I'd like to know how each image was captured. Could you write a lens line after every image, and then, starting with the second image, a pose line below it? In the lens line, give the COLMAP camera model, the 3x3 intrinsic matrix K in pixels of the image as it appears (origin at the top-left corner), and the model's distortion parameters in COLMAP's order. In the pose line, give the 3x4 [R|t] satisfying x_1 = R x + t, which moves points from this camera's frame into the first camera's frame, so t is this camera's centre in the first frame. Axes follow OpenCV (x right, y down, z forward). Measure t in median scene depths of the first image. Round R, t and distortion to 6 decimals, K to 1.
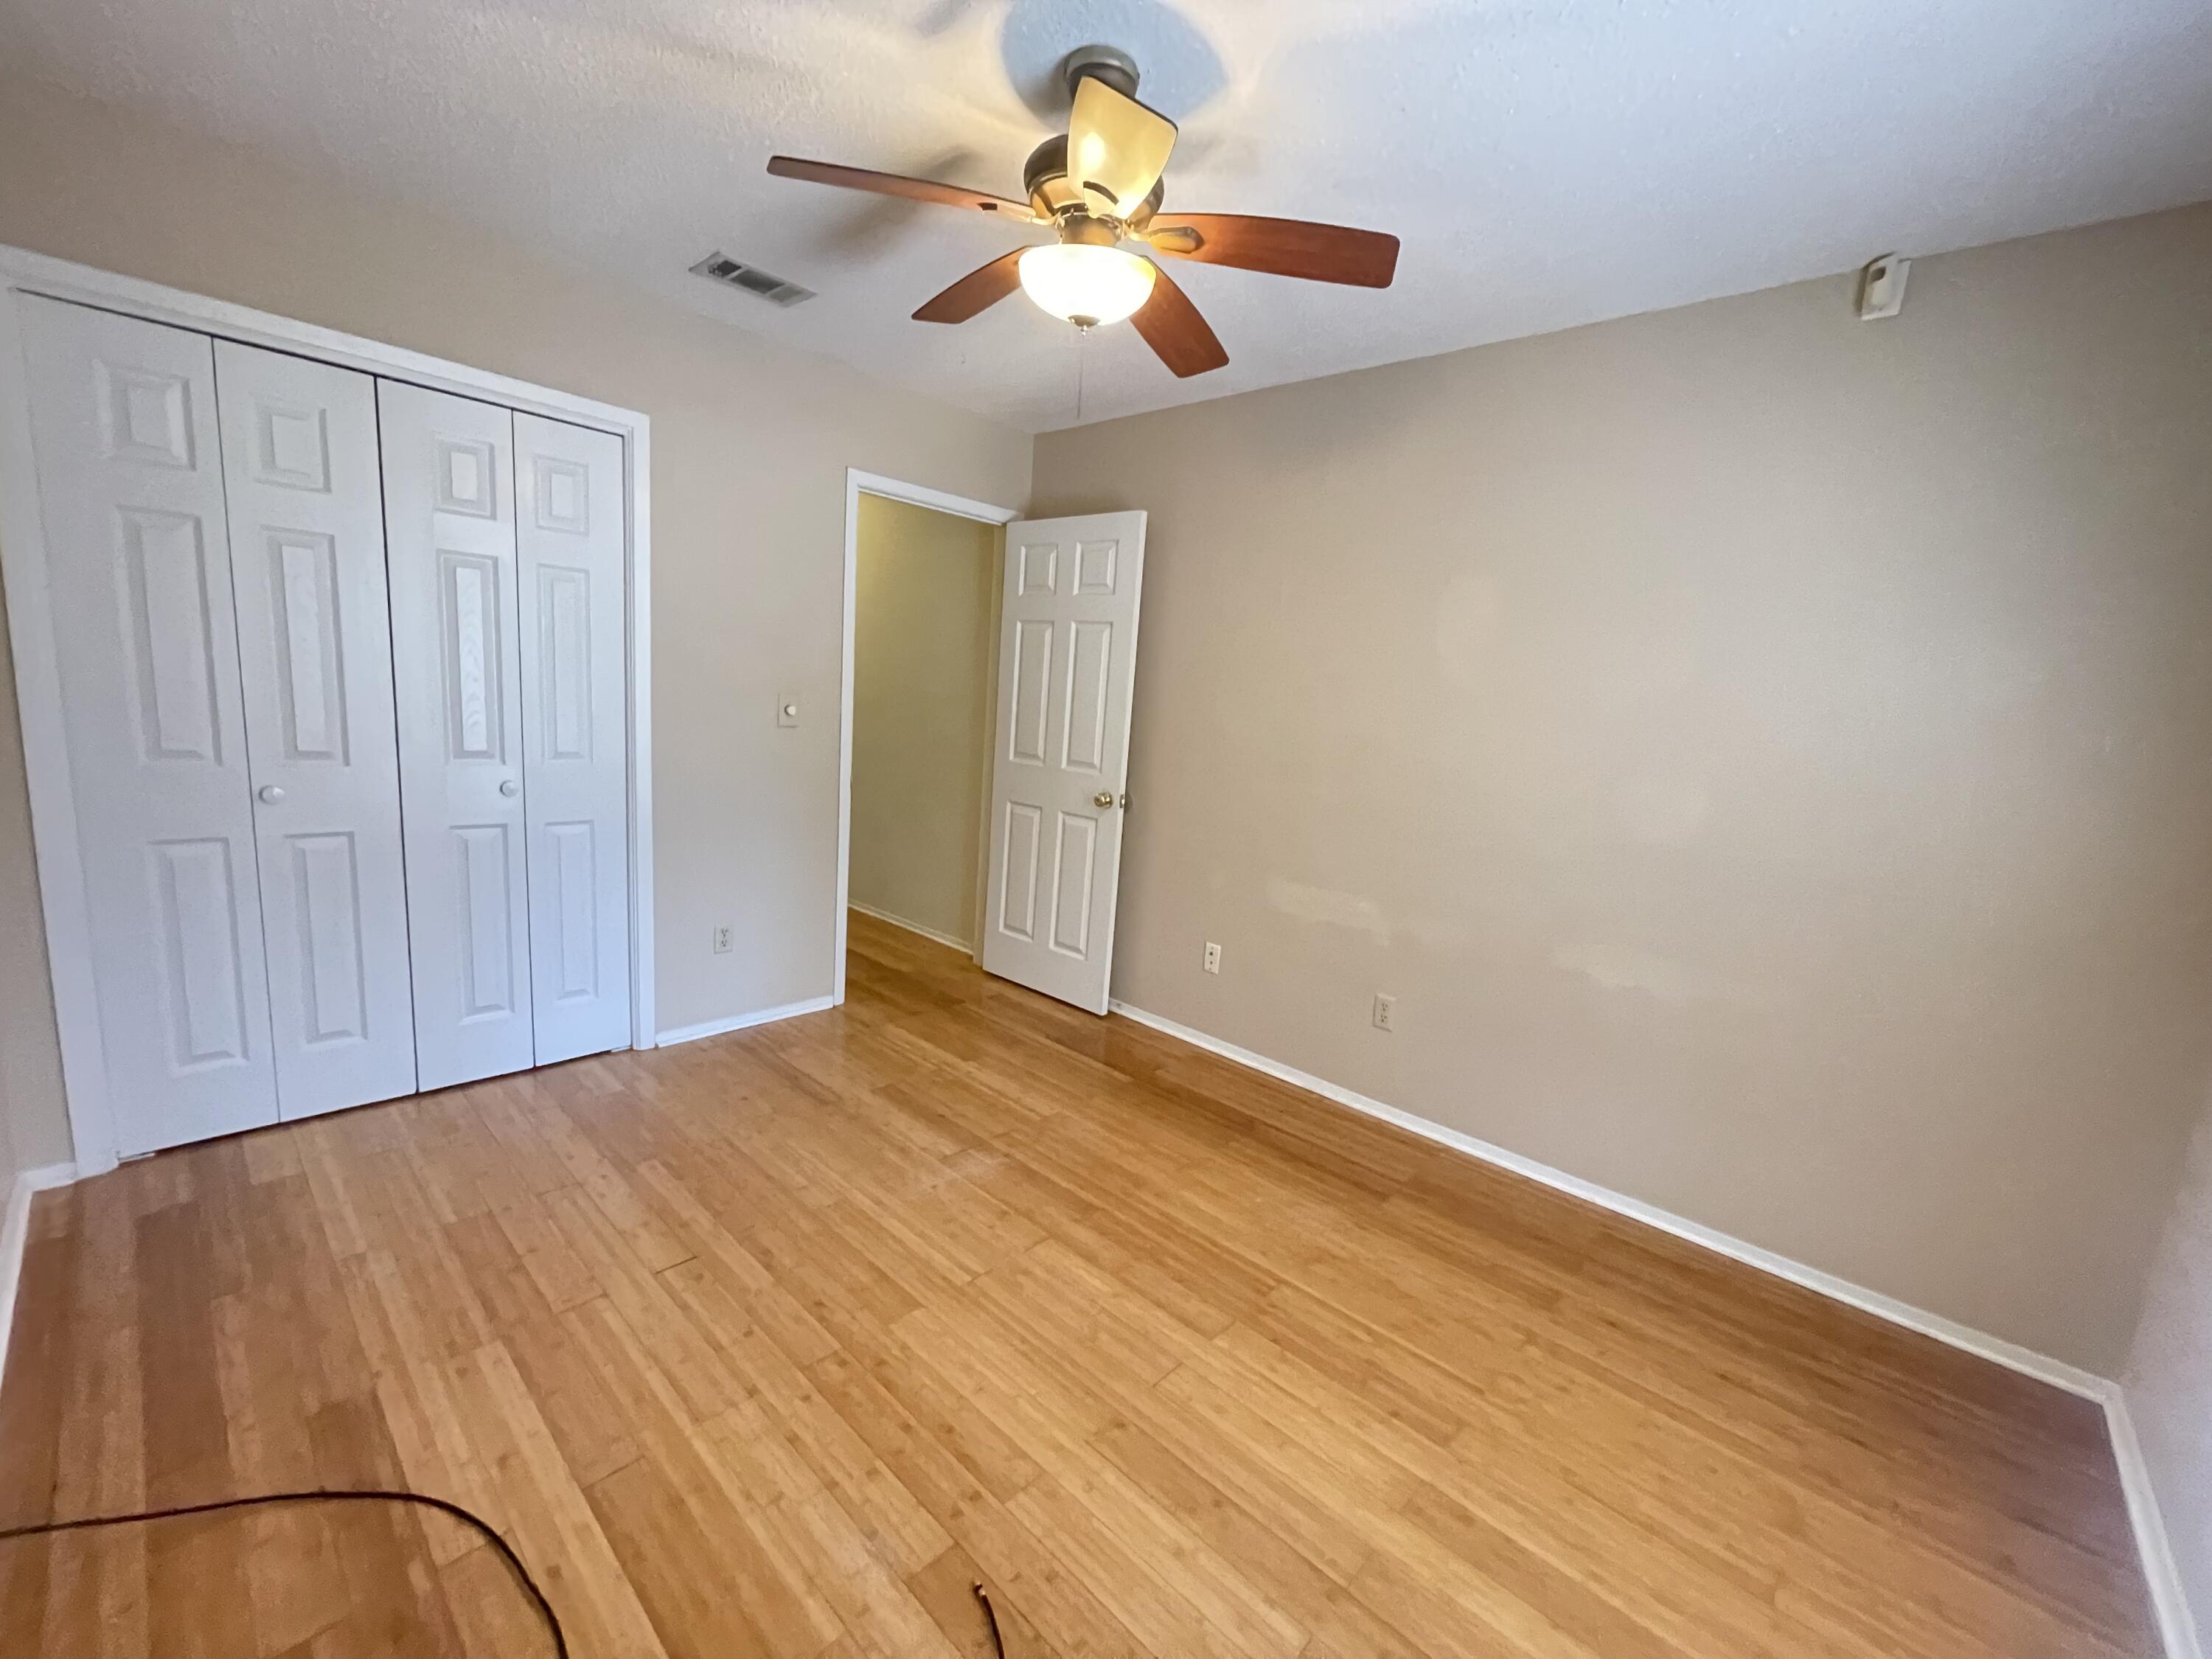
lens RADIAL K [[891.8, 0, 1105.6], [0, 891.8, 840.2], [0, 0, 1]] dist [-0.002579, -0.000426]
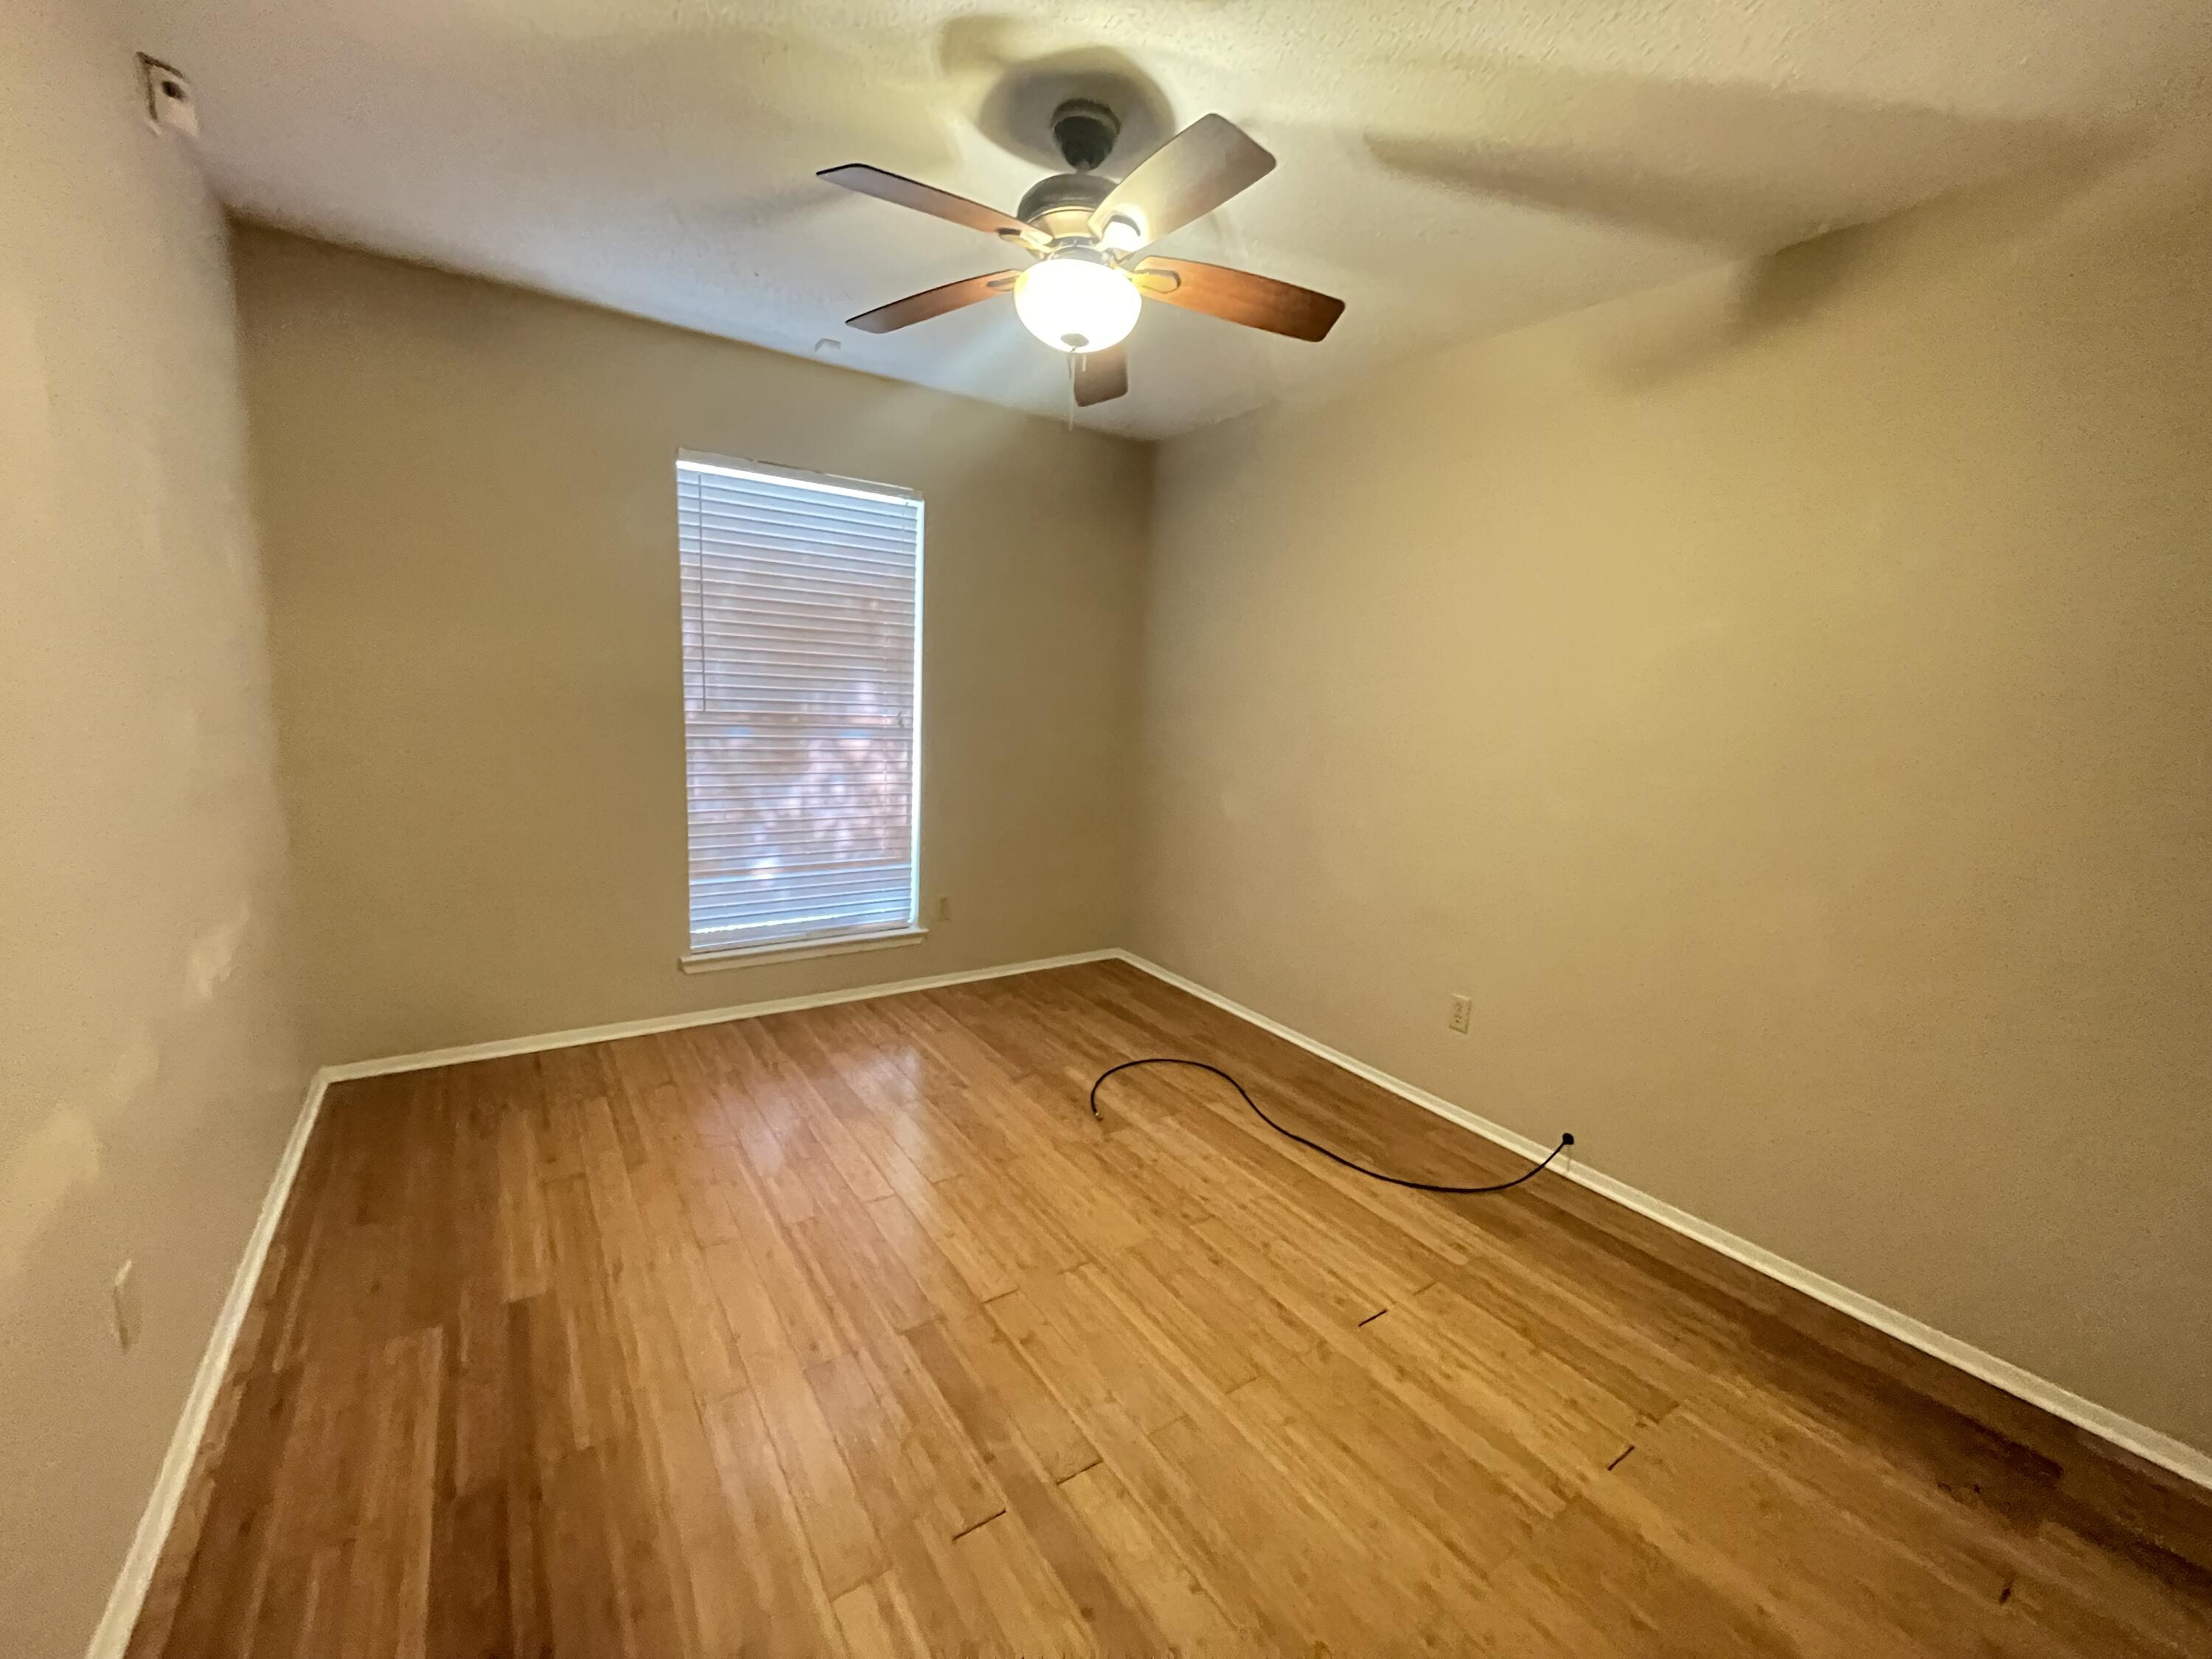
lens RADIAL K [[891.8, 0, 1105.6], [0, 891.8, 840.2], [0, 0, 1]] dist [-0.002579, -0.000426]
pose [[-0.967634, -0.161609, 0.193823, -0.299434], [-0.087092, 0.934713, 0.344567, -0.319749], [-0.236854, 0.316534, -0.918535, 1.775075]]
